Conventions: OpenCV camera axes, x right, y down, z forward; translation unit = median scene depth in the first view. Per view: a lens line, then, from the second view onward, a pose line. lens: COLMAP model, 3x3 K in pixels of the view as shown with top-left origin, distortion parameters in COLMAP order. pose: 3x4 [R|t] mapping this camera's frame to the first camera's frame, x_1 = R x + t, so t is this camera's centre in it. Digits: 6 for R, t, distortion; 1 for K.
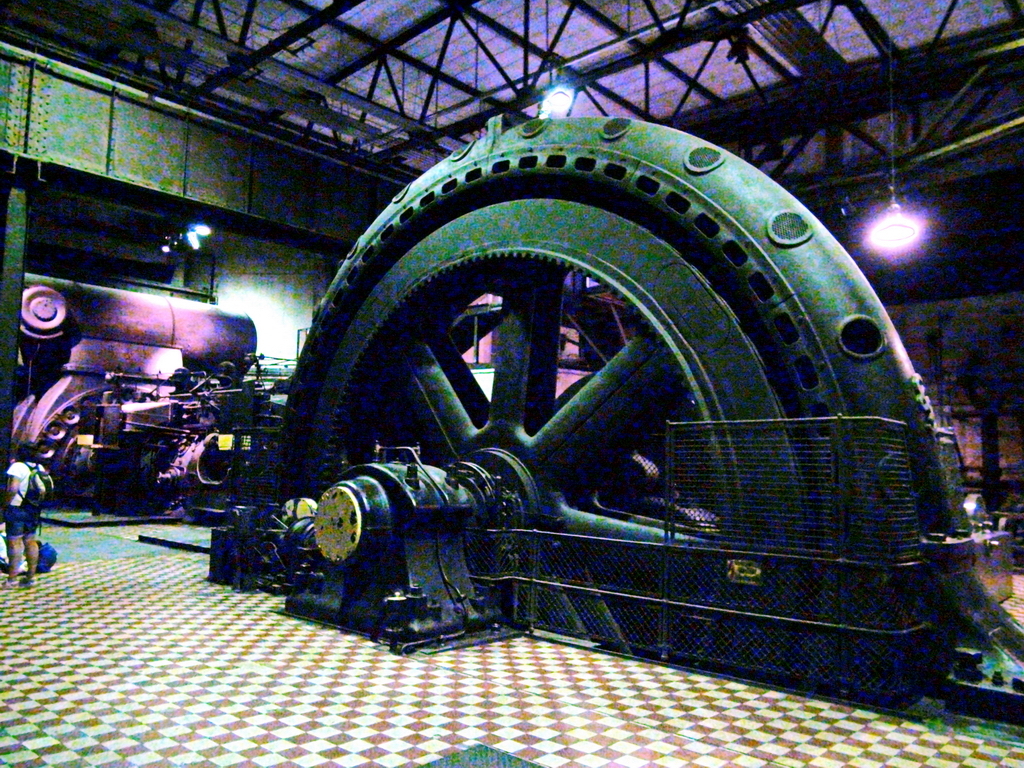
lens RADIAL K [[810.9, 0, 523.2], [0, 810.9, 395.1], [0, 0, 1]] dist [-0.004628, 0.000783]
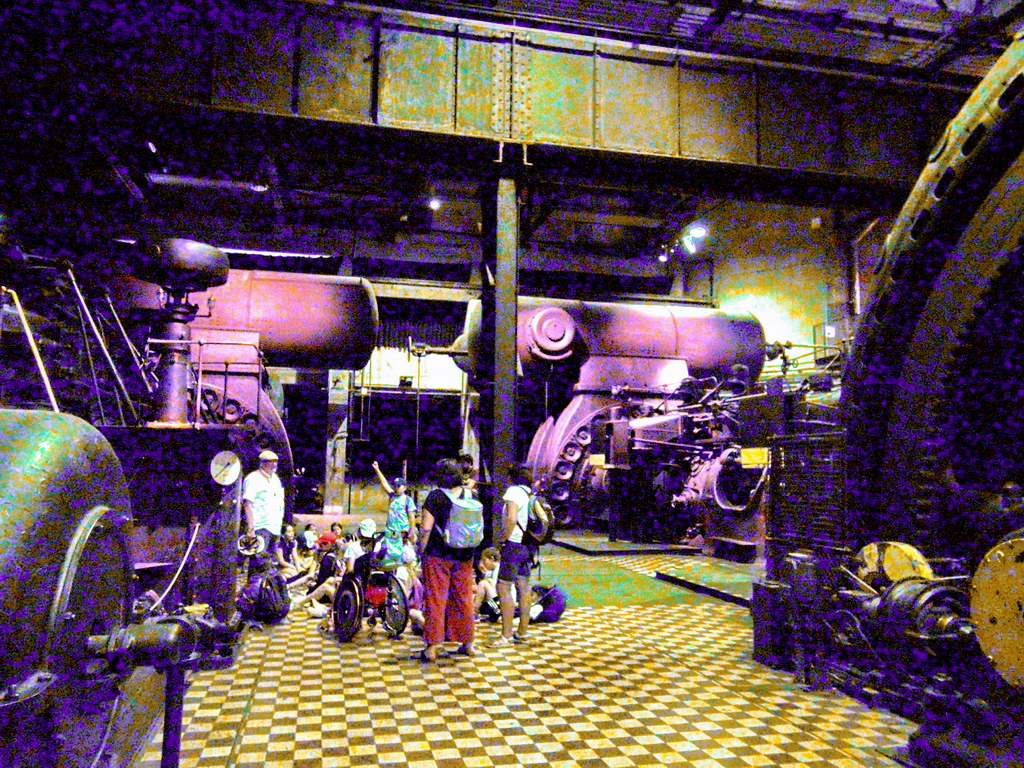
lens RADIAL K [[817.7, 0, 512.0], [0, 817.7, 384.0], [0, 0, 1]] dist [0.000386, -0.002459]
pose [[0.819434, -0.075829, -0.568136, -0.079991], [0.056160, 0.997063, -0.052076, 0.011735], [0.570416, 0.010766, 0.821286, 0.171787]]
